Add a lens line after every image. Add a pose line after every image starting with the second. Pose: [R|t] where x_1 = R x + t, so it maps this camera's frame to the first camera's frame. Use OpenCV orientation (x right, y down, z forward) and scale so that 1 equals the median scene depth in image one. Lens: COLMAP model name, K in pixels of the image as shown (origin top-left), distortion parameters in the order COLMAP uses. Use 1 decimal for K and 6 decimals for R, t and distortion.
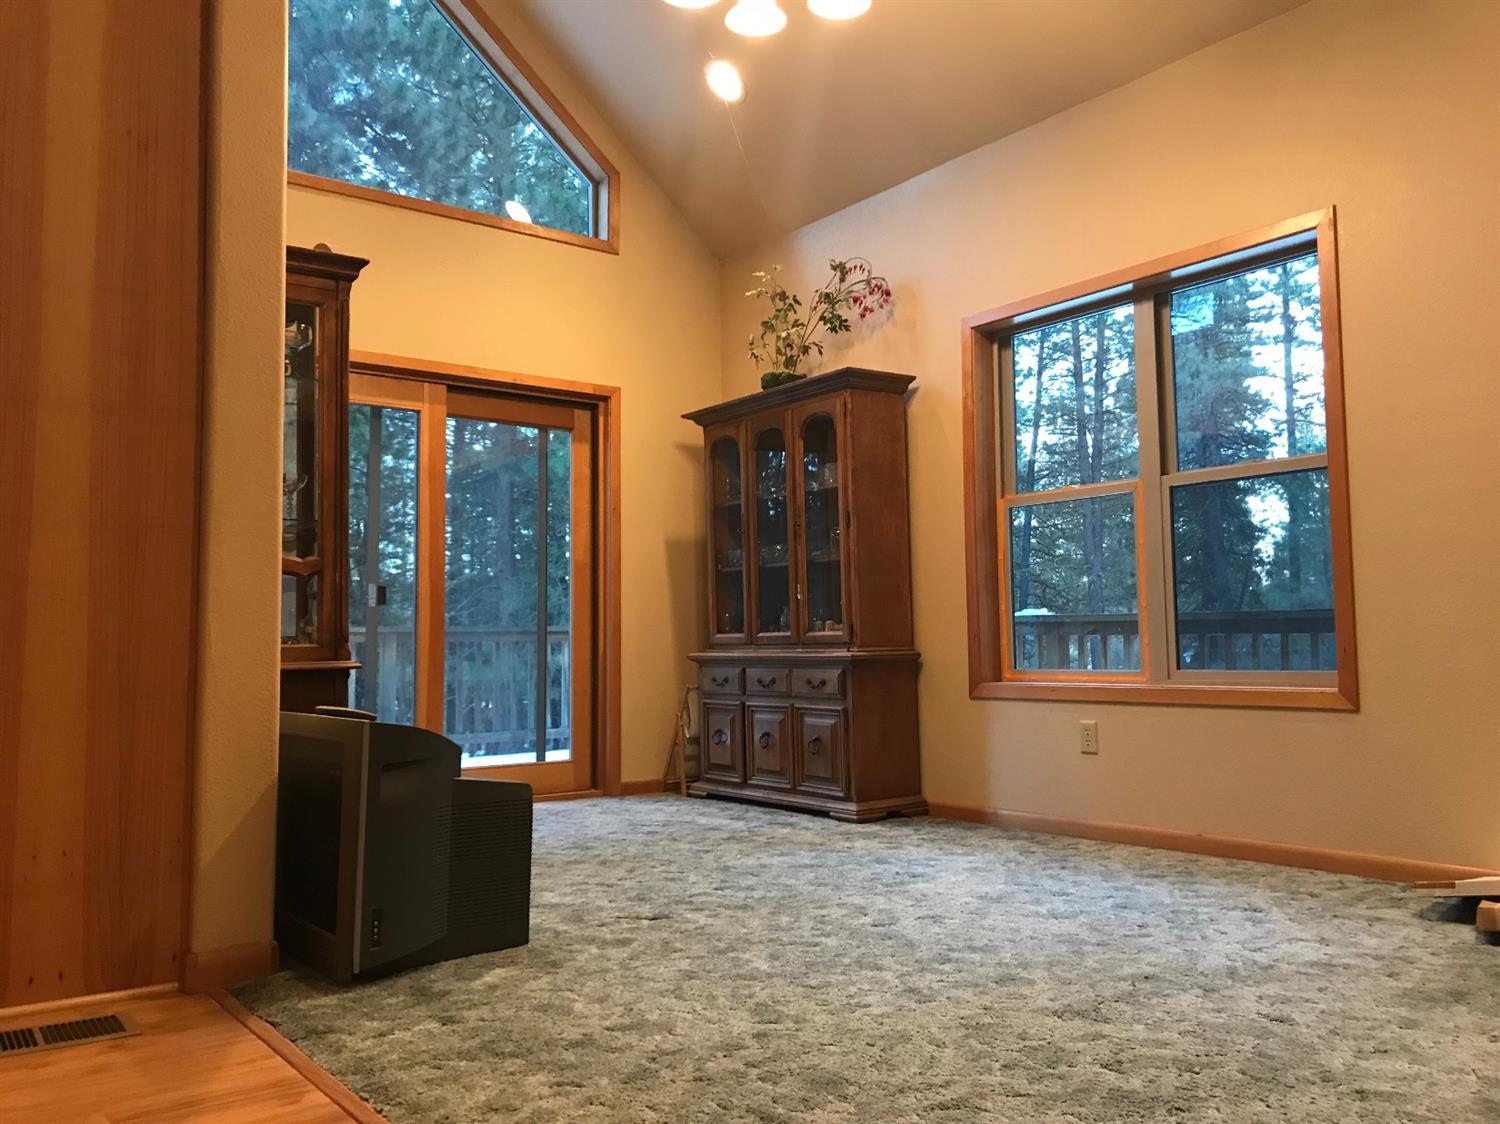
lens RADIAL K [[1213.9, 0, 750.0], [0, 1213.9, 562.0], [0, 0, 1]] dist [0.038015, -0.001998]
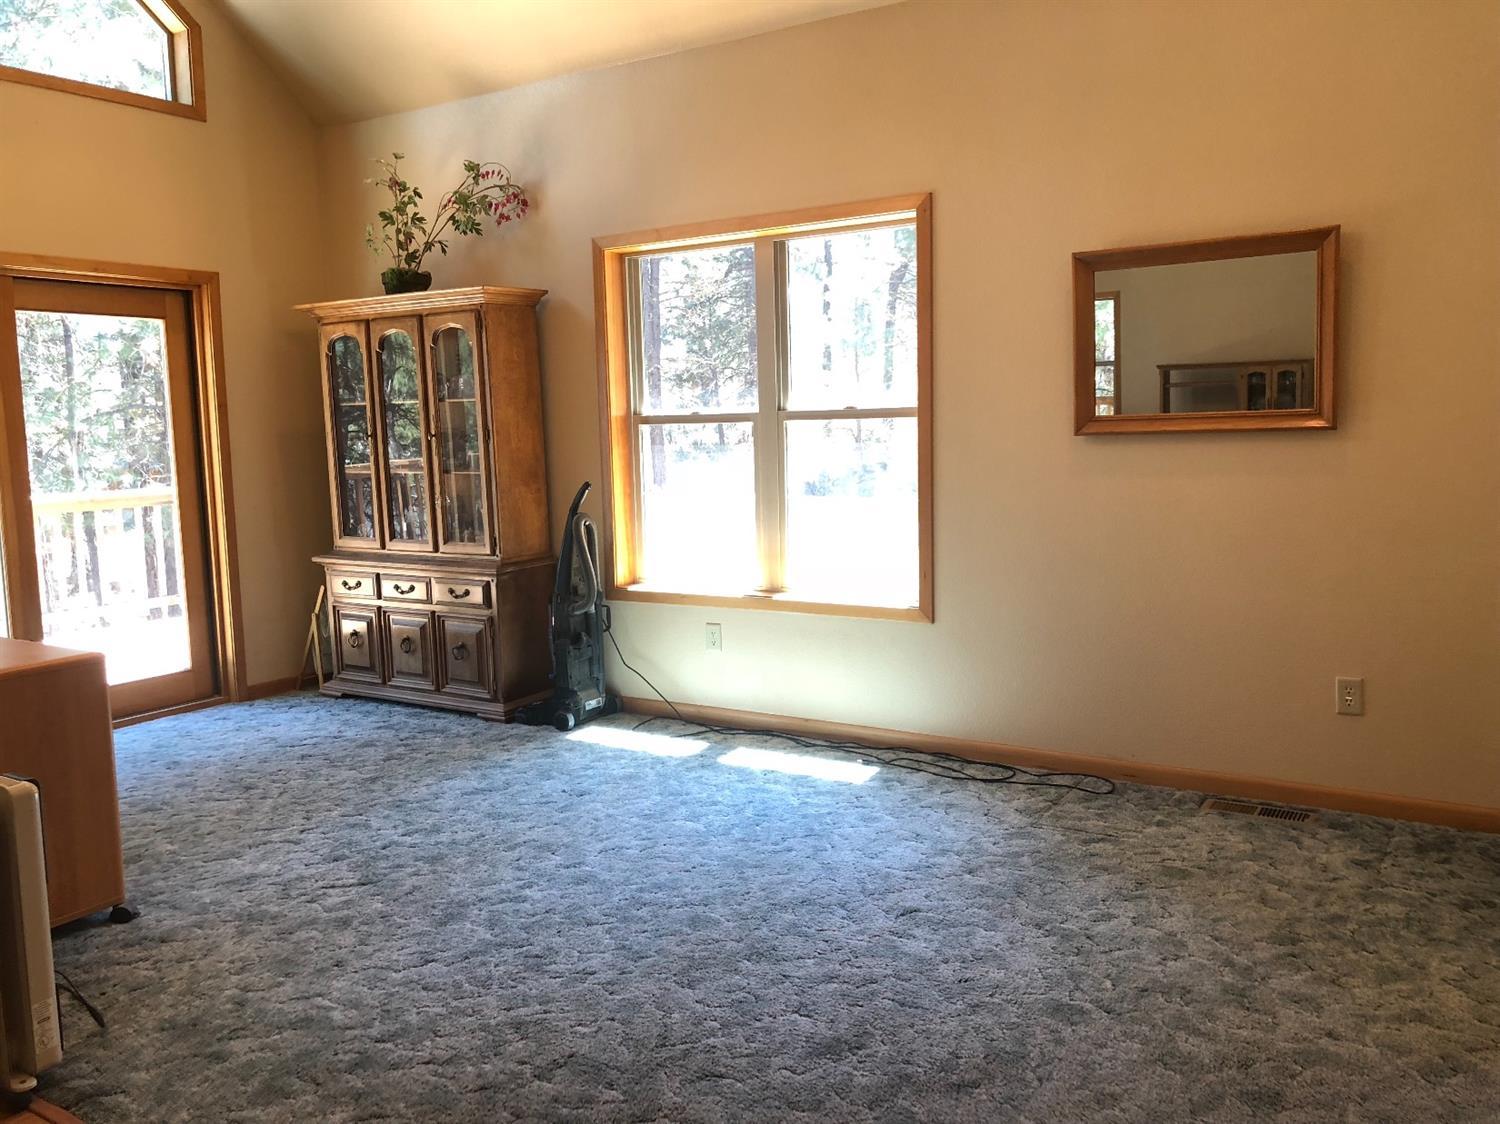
lens RADIAL K [[1230.7, 0, 740.0], [0, 1230.7, 544.5], [0, 0, 1]] dist [0.040187, -0.045352]
pose [[0.937749, -0.049381, 0.343784, -0.079539], [-0.012052, 0.984618, 0.174304, -0.125187], [-0.347104, -0.167597, 0.922730, -0.043805]]
